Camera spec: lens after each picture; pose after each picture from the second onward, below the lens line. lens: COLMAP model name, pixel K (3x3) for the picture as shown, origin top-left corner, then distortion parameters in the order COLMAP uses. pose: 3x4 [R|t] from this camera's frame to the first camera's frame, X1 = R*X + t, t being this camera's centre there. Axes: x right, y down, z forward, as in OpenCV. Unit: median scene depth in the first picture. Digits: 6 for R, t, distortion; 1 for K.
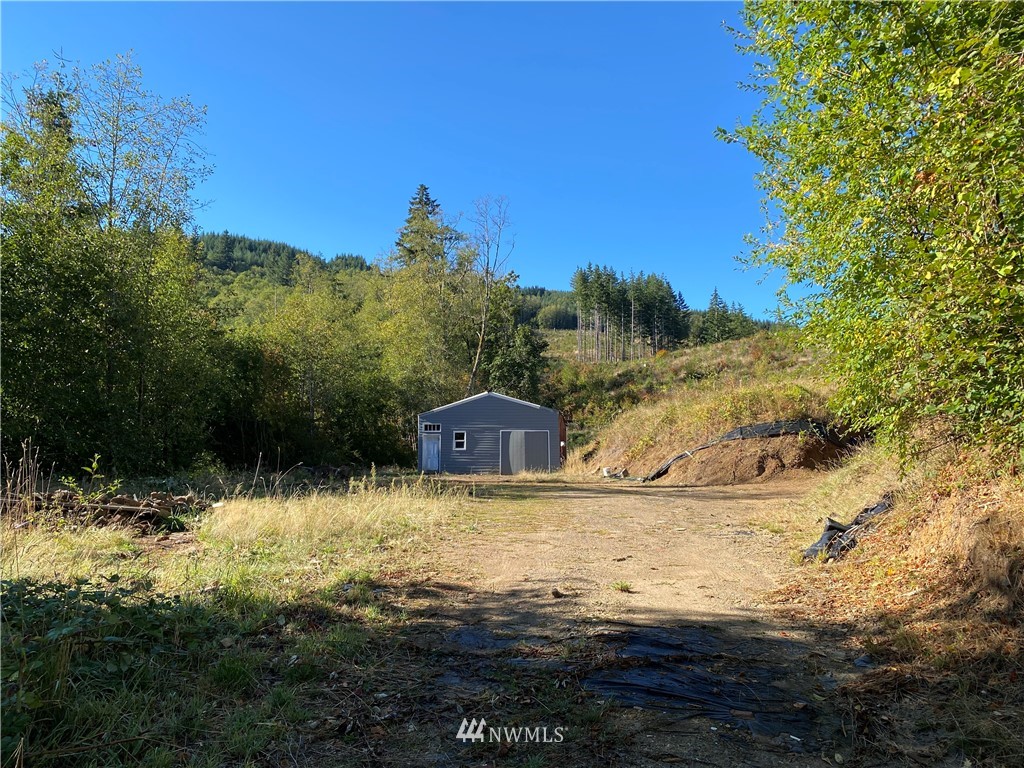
lens RADIAL K [[784.2, 0, 512.0], [0, 784.2, 384.0], [0, 0, 1]] dist [0.010430, -0.018340]
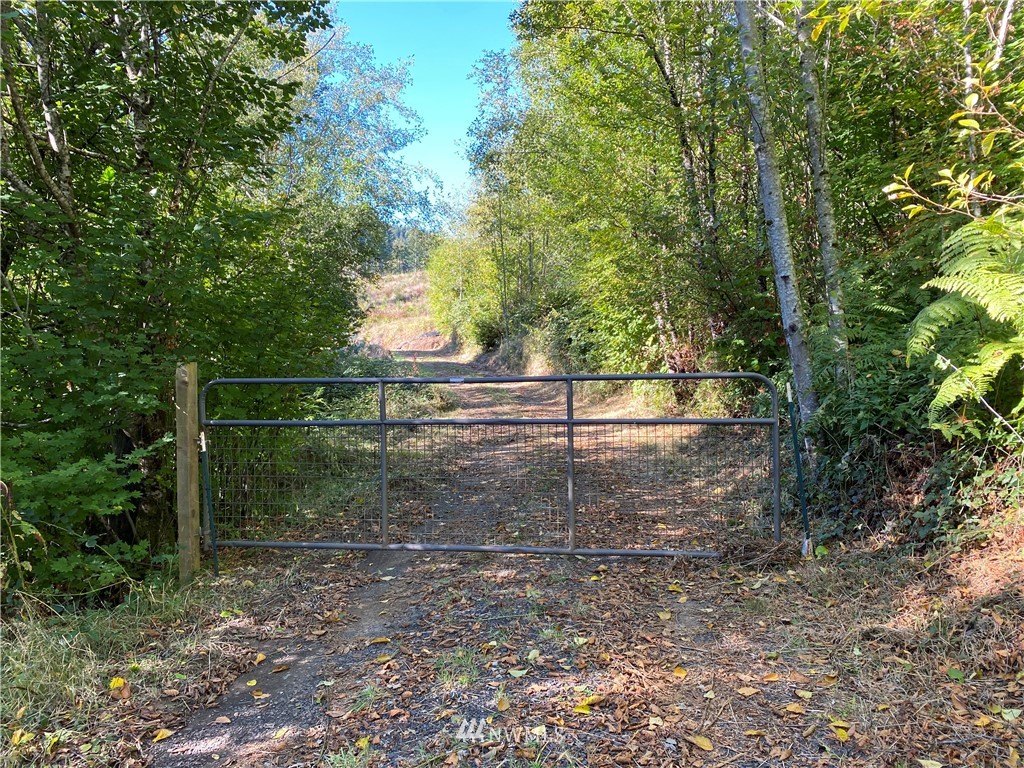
lens RADIAL K [[784.2, 0, 512.0], [0, 784.2, 384.0], [0, 0, 1]] dist [0.010430, -0.018340]
pose [[0.929124, -0.021985, 0.369114, -0.119234], [-0.021491, 0.993333, 0.113260, -0.022163], [-0.369143, -0.113165, 0.922457, -0.442075]]
